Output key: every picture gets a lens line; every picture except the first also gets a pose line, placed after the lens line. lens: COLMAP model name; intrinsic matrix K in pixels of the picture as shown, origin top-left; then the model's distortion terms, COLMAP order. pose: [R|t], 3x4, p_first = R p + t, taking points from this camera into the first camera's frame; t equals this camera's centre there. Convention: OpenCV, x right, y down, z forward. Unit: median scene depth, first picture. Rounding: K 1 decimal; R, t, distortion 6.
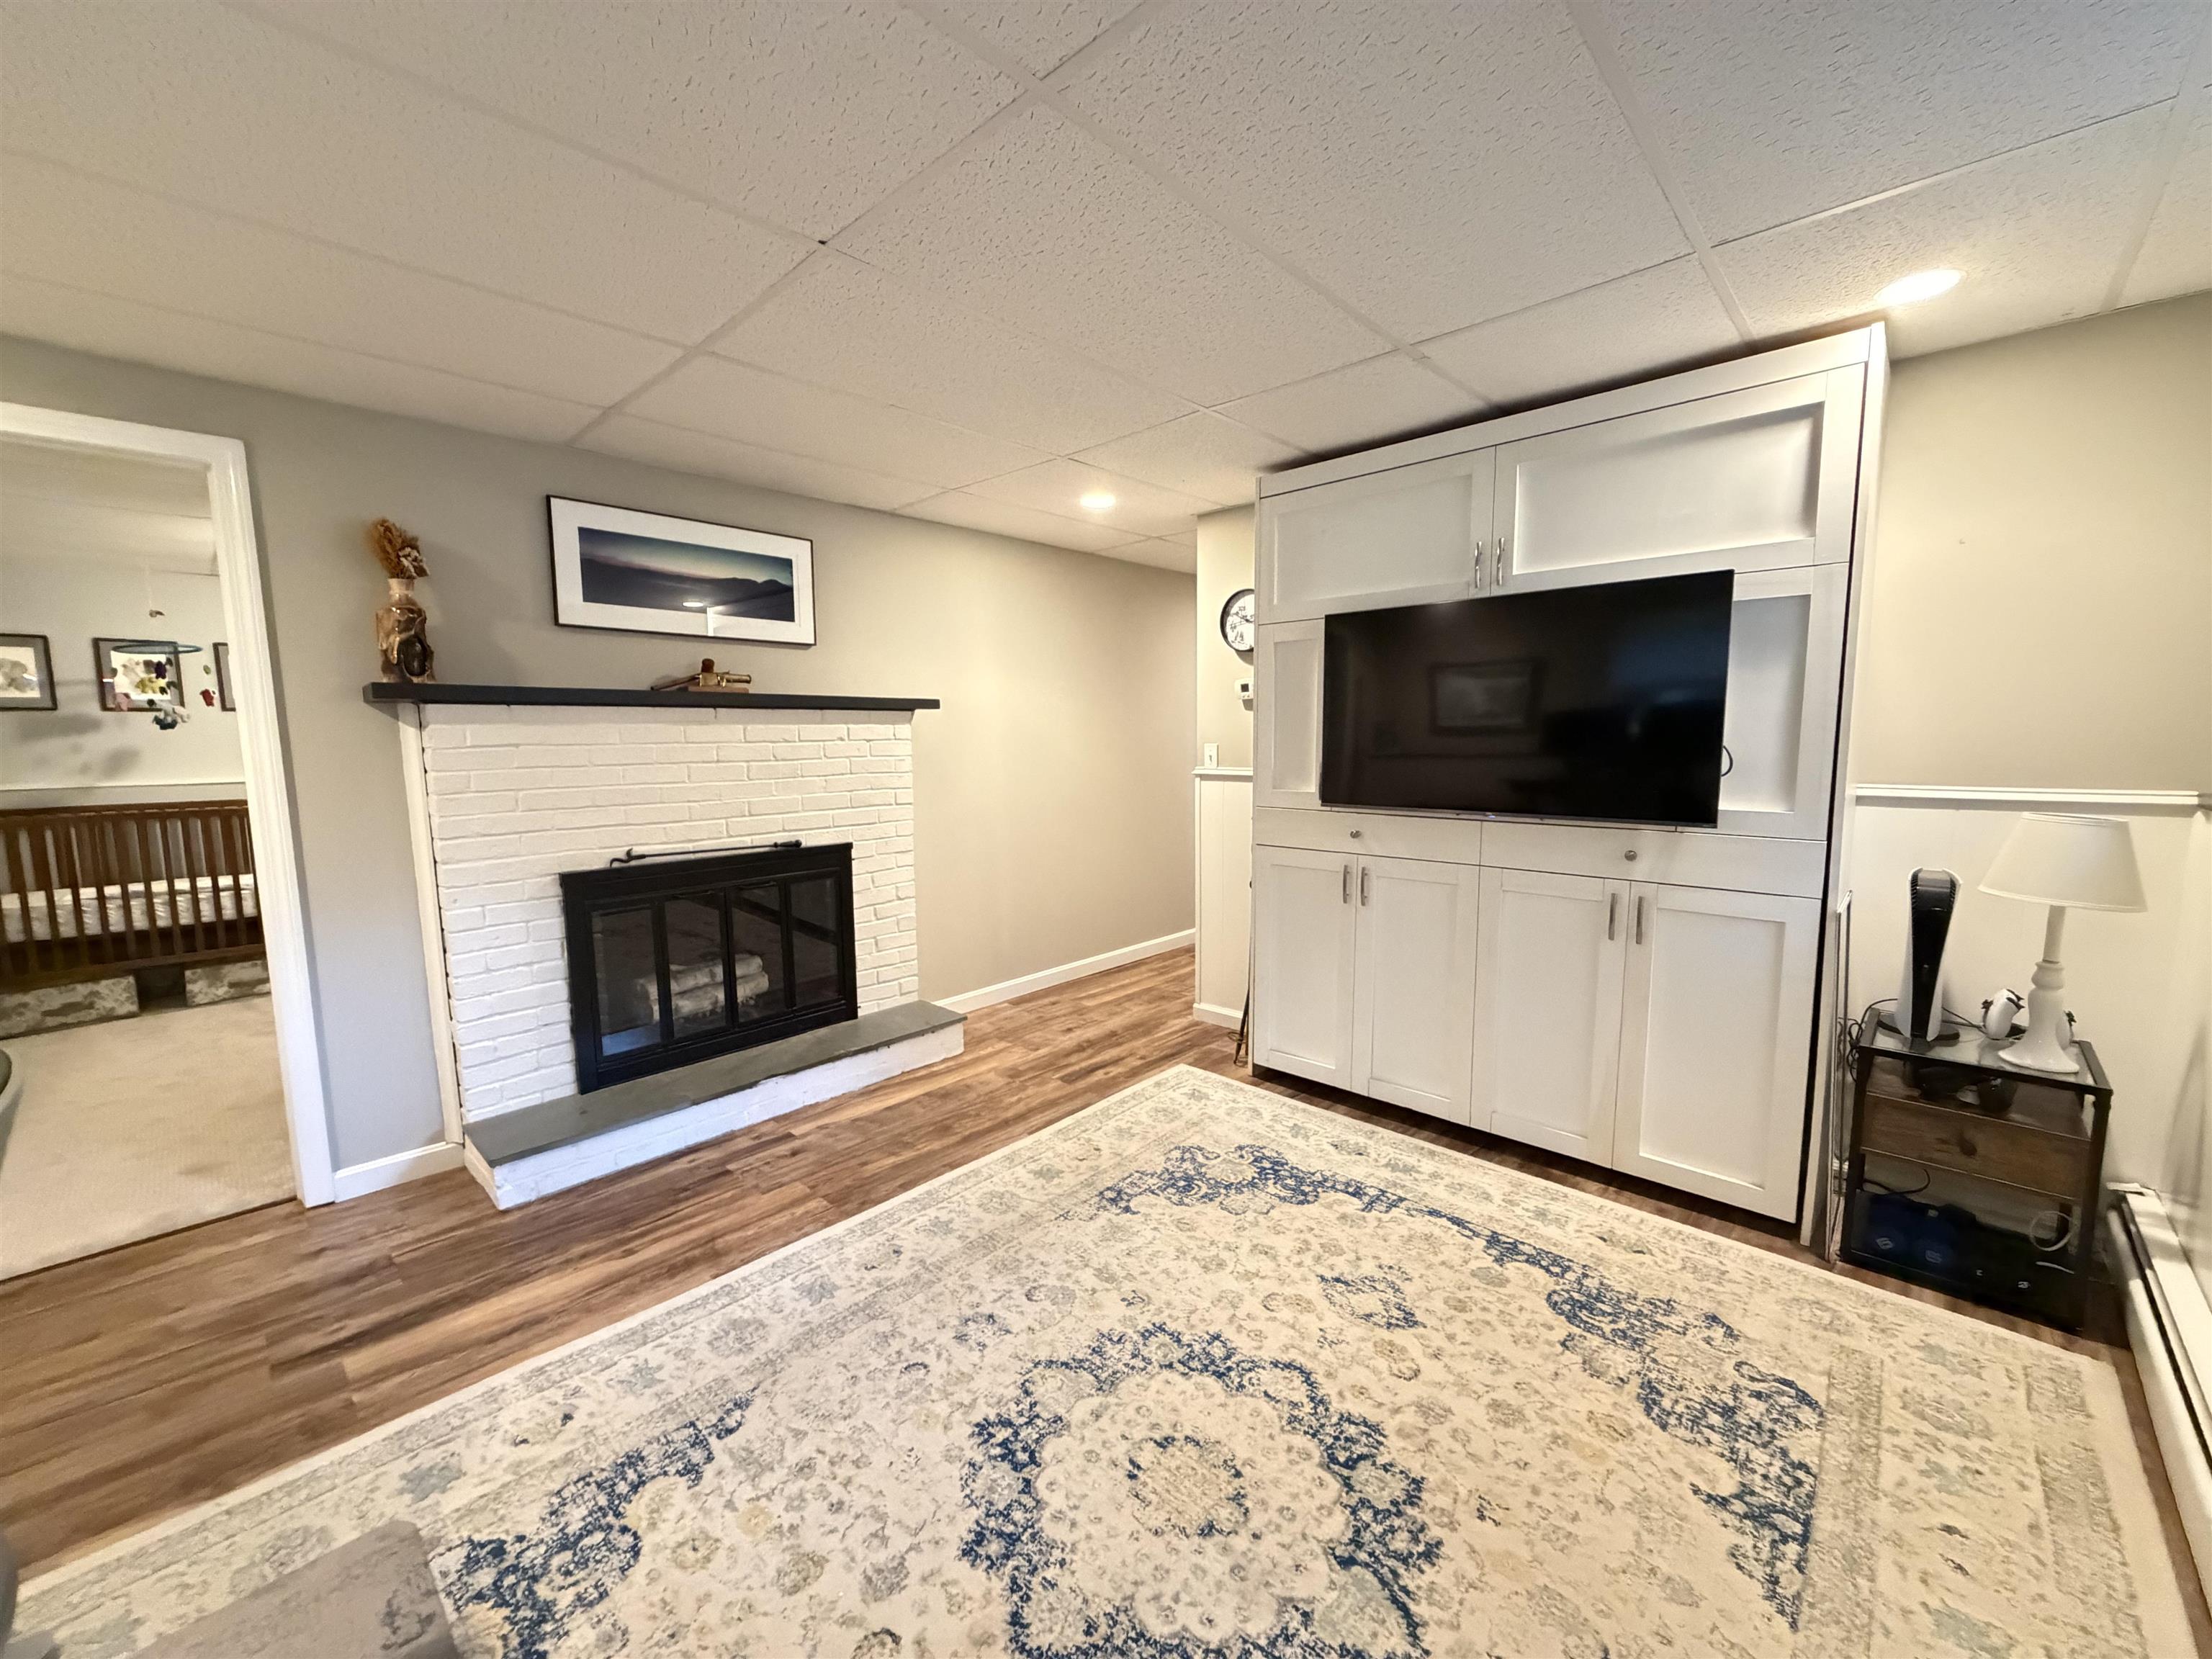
lens RADIAL K [[878.9, 0, 1097.5], [0, 878.9, 830.0], [0, 0, 1]] dist [-0.002161, 0.000632]
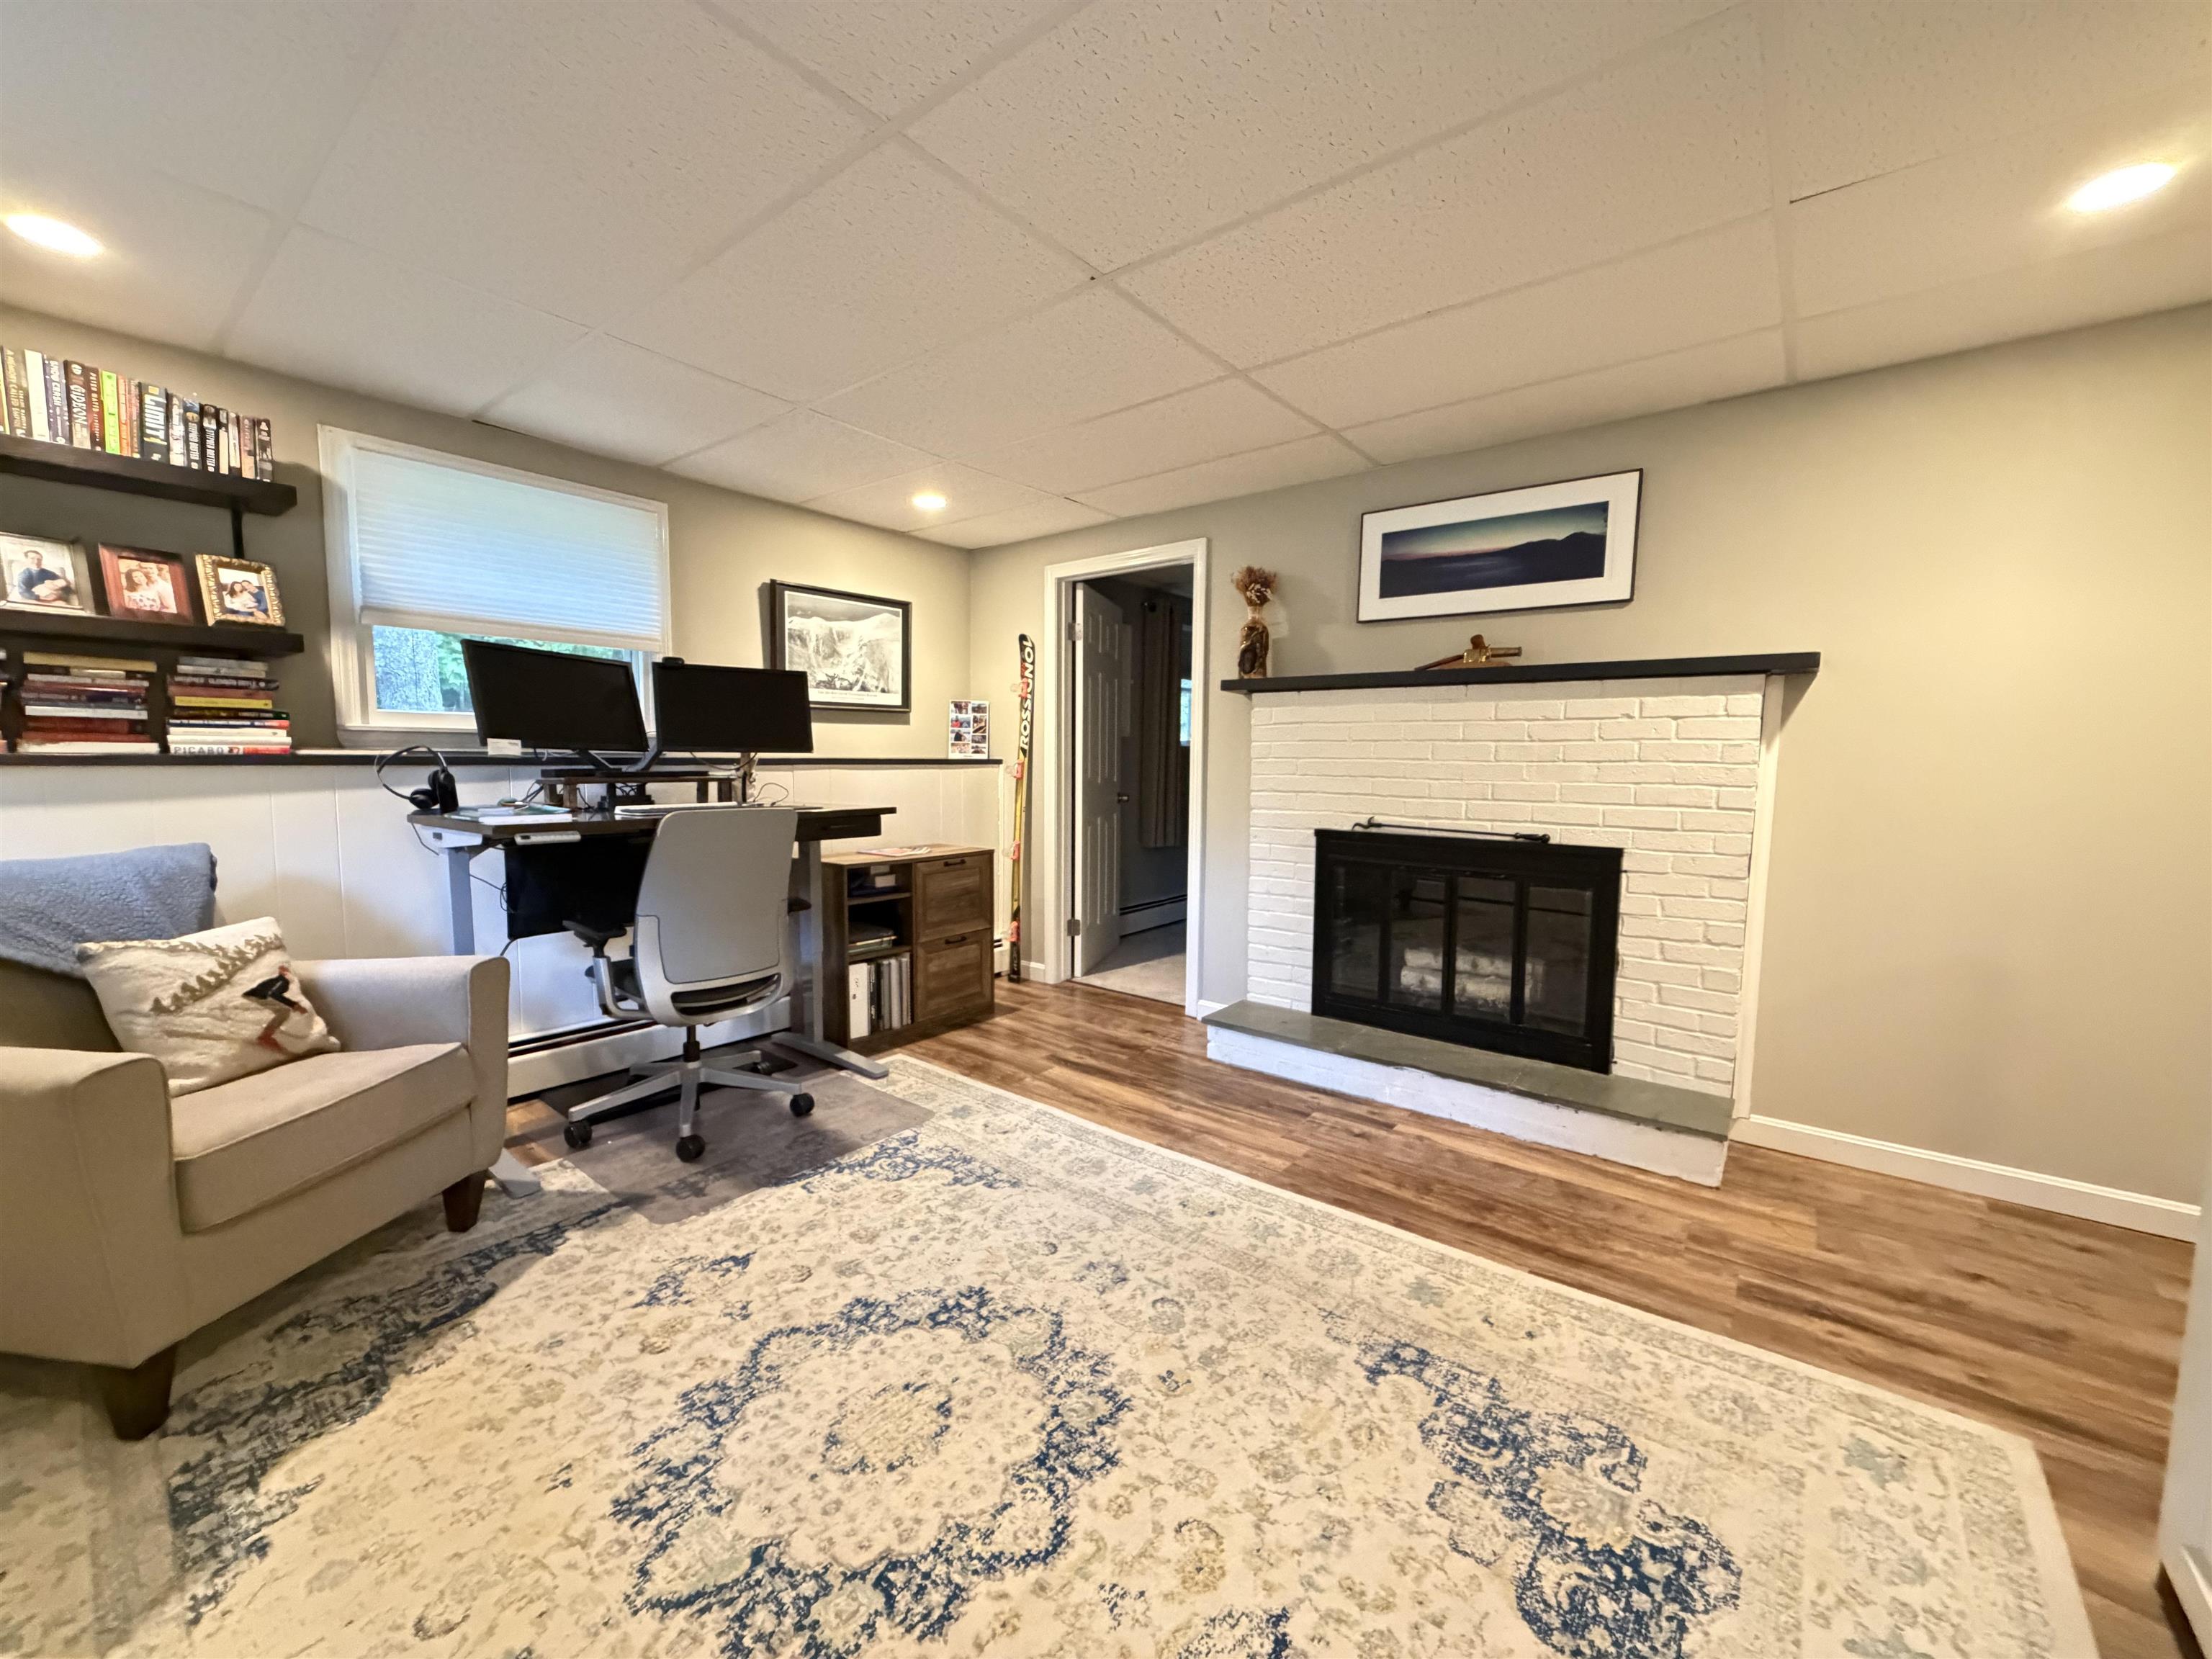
lens RADIAL K [[878.9, 0, 1098.9], [0, 878.9, 830.2], [0, 0, 1]] dist [-0.002161, 0.000632]
pose [[0.085259, 0.096624, -0.991663, 0.642861], [-0.122274, 0.988778, 0.085830, -0.017666], [0.988828, 0.113937, 0.096116, 0.660719]]
